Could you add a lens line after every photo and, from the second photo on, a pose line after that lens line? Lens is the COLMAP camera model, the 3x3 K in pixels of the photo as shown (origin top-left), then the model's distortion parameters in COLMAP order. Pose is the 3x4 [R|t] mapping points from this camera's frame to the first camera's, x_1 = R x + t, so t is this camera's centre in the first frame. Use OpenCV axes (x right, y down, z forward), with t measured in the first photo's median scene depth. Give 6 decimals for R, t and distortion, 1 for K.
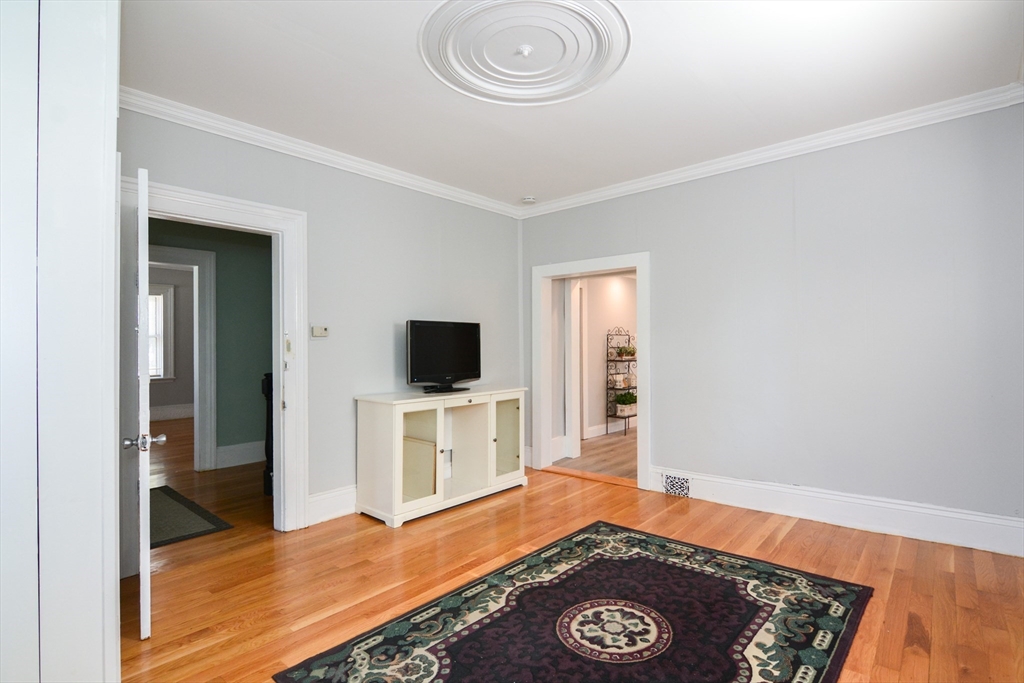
lens RADIAL K [[499.8, 0, 512.0], [0, 499.8, 341.5], [0, 0, 1]] dist [-0.001149, -0.000116]
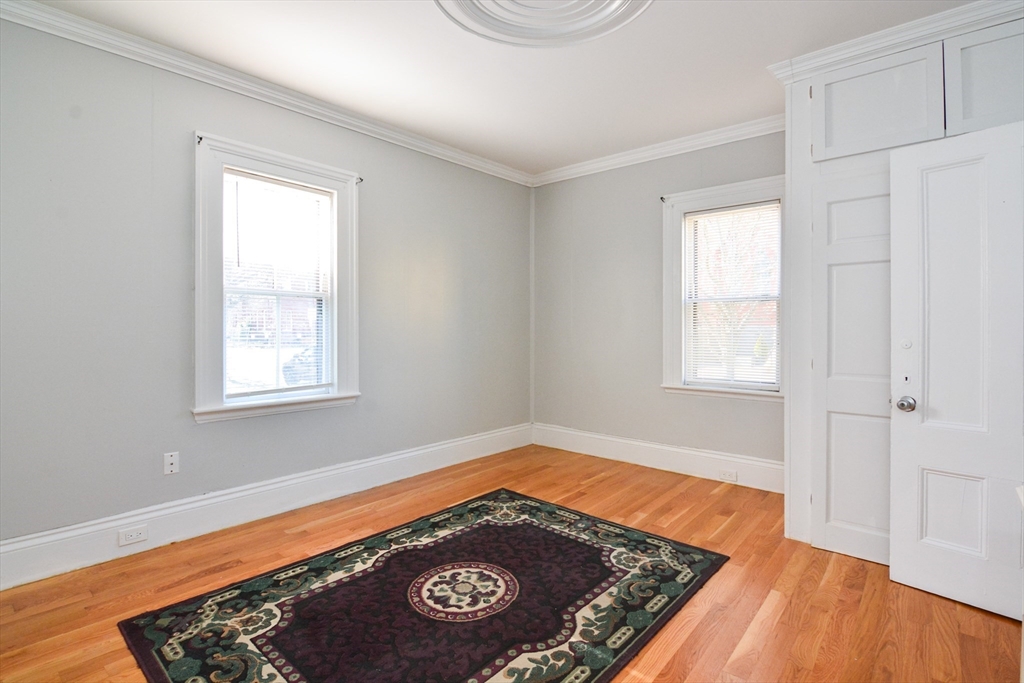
lens RADIAL K [[499.8, 0, 512.0], [0, 499.8, 341.5], [0, 0, 1]] dist [-0.001149, -0.000116]
pose [[-0.999853, 0.011340, -0.012852, 0.108711], [0.011072, 0.999724, 0.020737, 0.037515], [0.013084, 0.020592, -0.999702, 1.995776]]
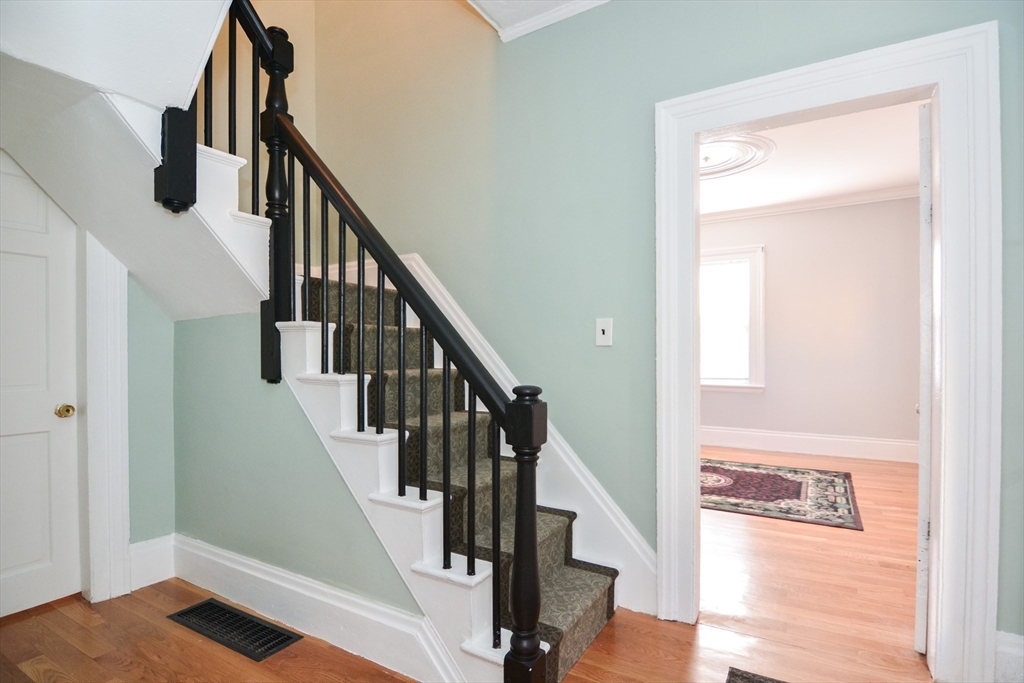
lens RADIAL K [[513.2, 0, 513.8], [0, 513.2, 354.6], [0, 0, 1]] dist [-0.000954, -0.000111]
pose [[-0.189279, -0.000266, 0.981923, -1.638192], [0.001518, 0.999999, 0.000563, 0.073019], [-0.981922, 0.001597, -0.189279, 2.085991]]
